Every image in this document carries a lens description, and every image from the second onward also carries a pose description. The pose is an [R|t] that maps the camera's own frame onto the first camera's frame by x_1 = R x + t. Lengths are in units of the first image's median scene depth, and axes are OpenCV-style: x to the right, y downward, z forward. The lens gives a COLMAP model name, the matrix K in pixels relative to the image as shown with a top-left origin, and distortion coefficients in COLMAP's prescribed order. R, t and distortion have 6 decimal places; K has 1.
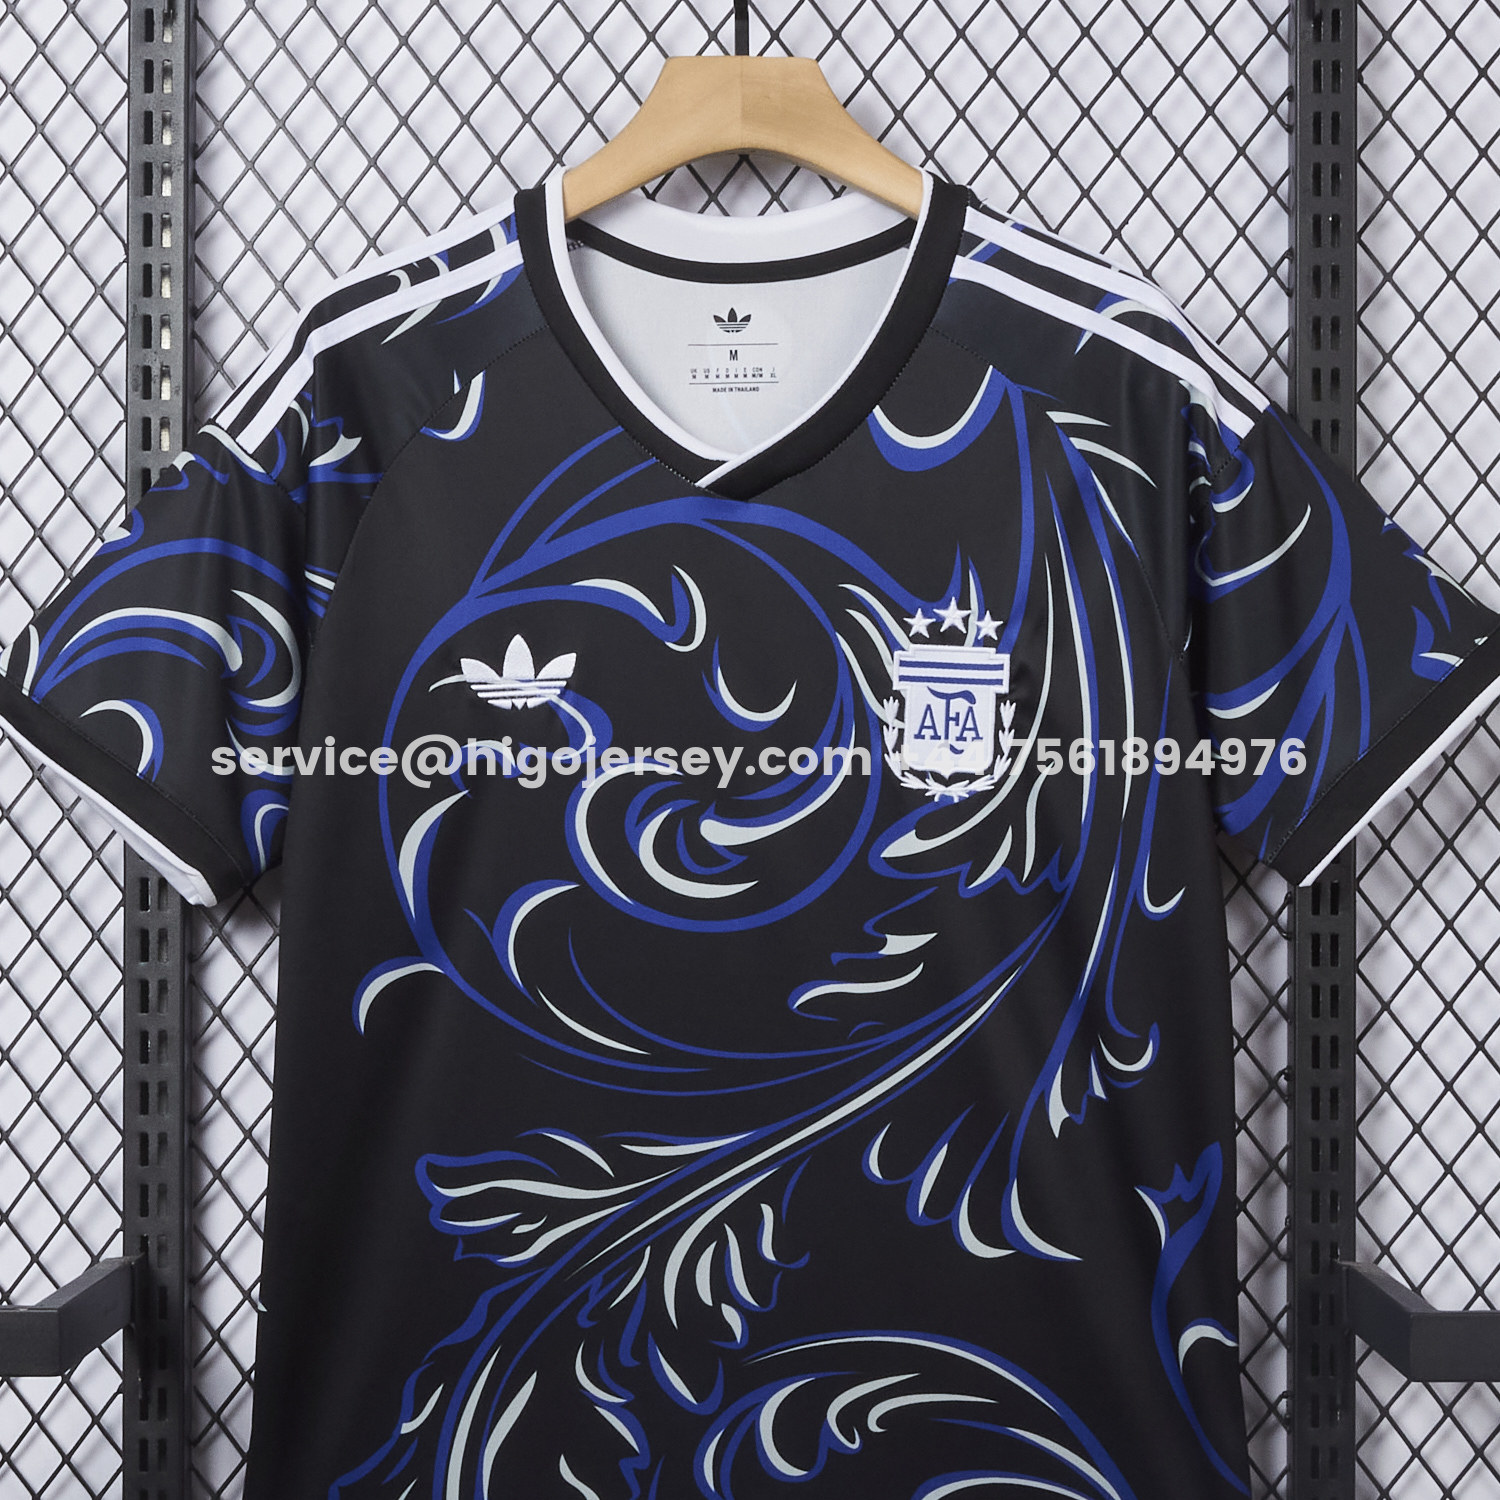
lens RADIAL K [[9249.8, 0, 745.4], [0, 9249.8, 747.7], [0, 0, 1]] dist [0.093979, 0.000000]
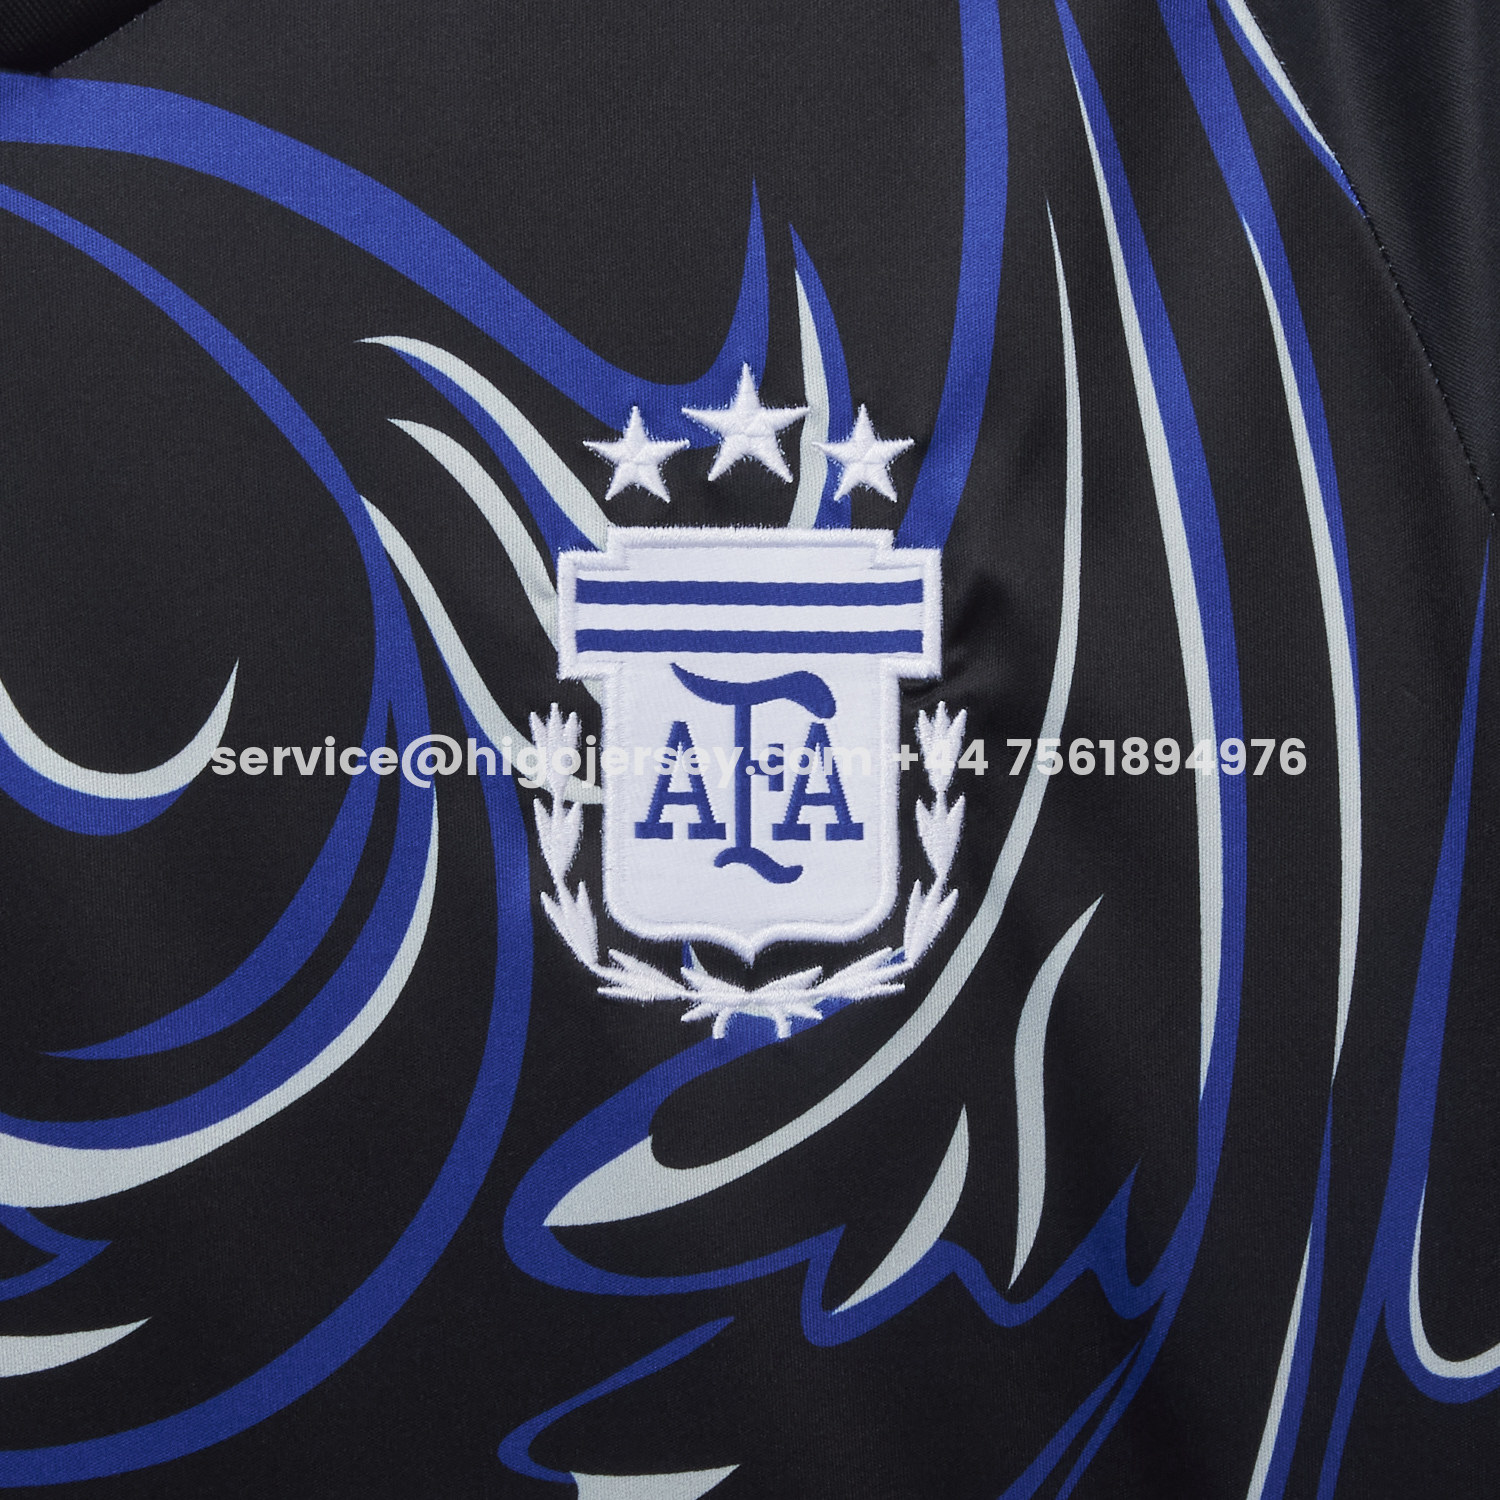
lens RADIAL K [[3220.0, 0, 754.6], [0, 3220.0, 744.0], [0, 0, 1]] dist [-0.013148, 0.000000]
pose [[0.998334, -0.036833, -0.044405, 0.026945], [0.038124, 0.998864, 0.028602, -0.006936], [0.043301, -0.030247, 0.998604, 0.894559]]
